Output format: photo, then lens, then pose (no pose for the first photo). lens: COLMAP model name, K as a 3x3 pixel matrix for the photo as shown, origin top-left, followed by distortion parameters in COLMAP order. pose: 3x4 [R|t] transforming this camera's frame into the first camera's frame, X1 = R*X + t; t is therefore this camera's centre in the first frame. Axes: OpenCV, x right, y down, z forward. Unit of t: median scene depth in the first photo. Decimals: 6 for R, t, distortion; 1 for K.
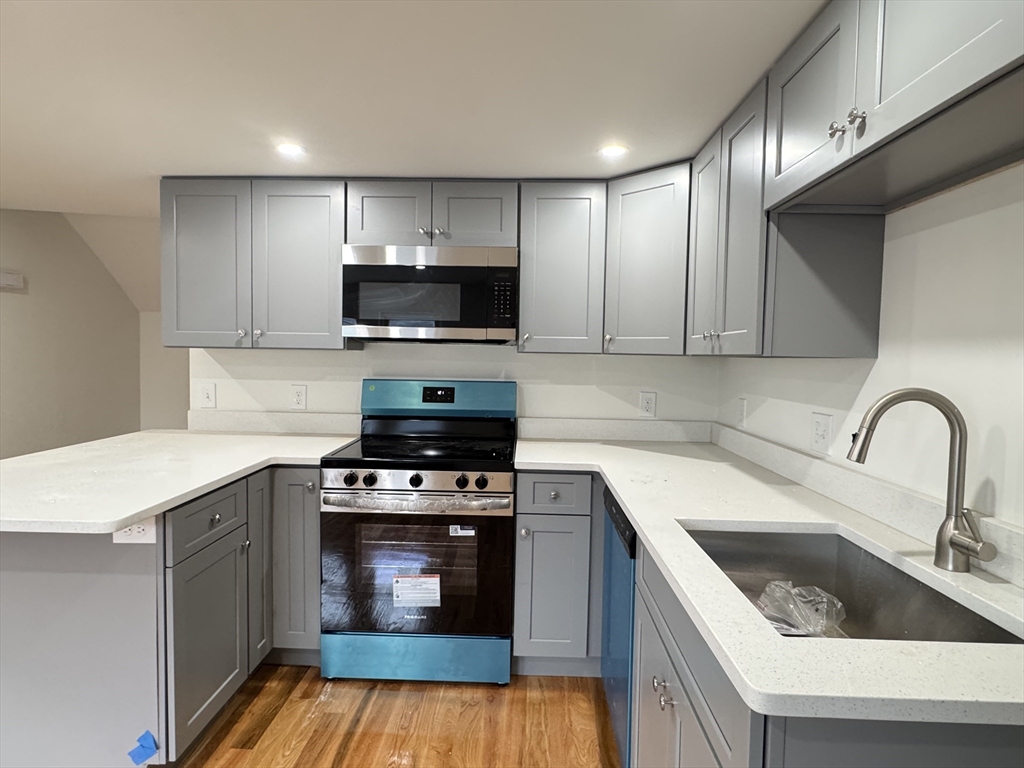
lens RADIAL K [[574.2, 0, 504.2], [0, 574.2, 383.7], [0, 0, 1]] dist [-0.003013, 0.000606]
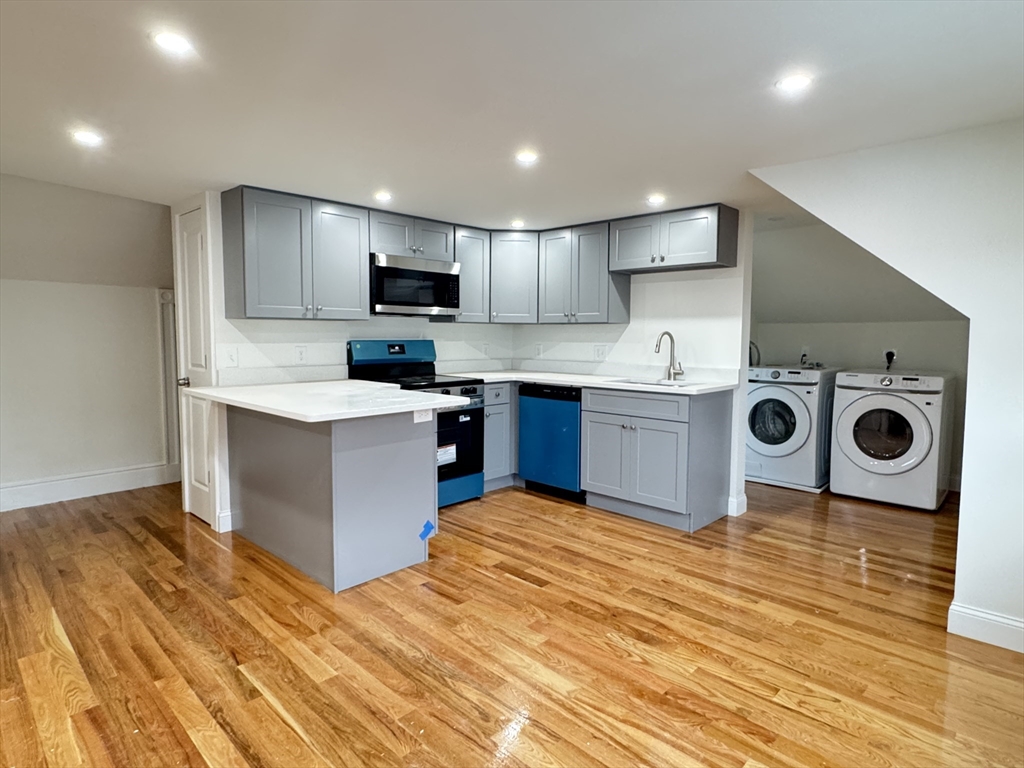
lens RADIAL K [[574.2, 0, 503.9], [0, 574.2, 373.4], [0, 0, 1]] dist [-0.003013, 0.000606]
pose [[0.674587, -0.064907, 0.735336, -1.331064], [0.043585, 0.997891, 0.048099, 0.027888], [-0.736908, -0.000397, 0.675993, -0.346340]]
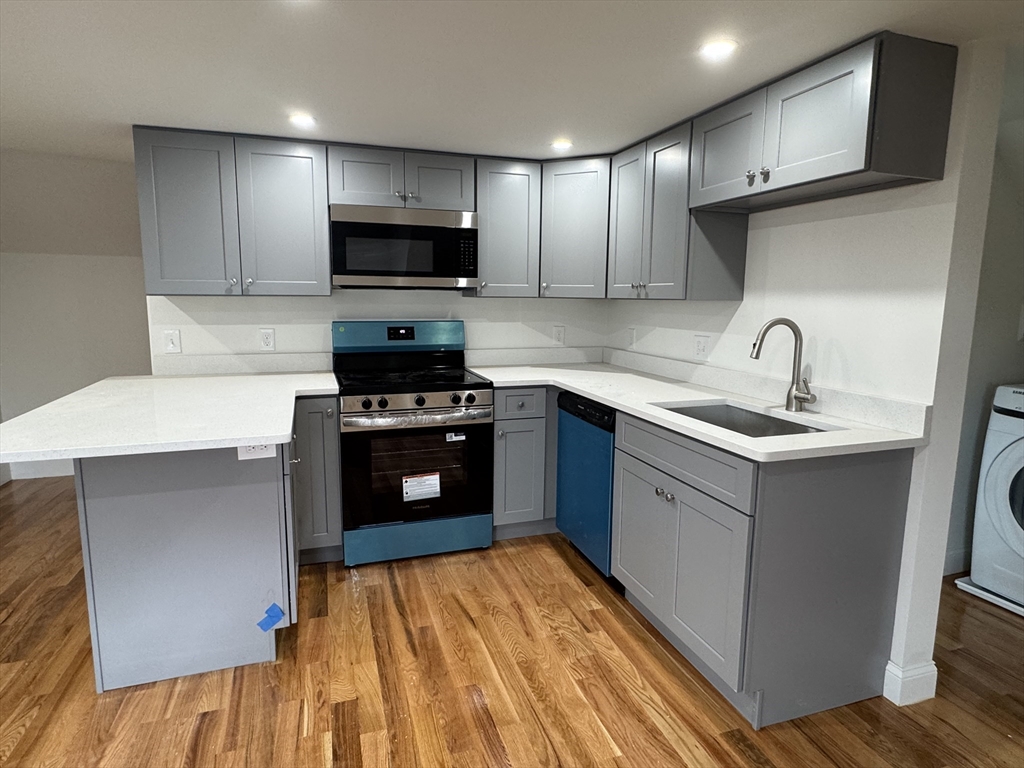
lens RADIAL K [[574.2, 0, 505.1], [0, 574.2, 374.7], [0, 0, 1]] dist [-0.003013, 0.000606]
pose [[0.937549, -0.056607, 0.343217, -0.401575], [0.024885, 0.995057, 0.096137, -0.005107], [-0.346963, -0.081592, 0.934323, -0.234996]]
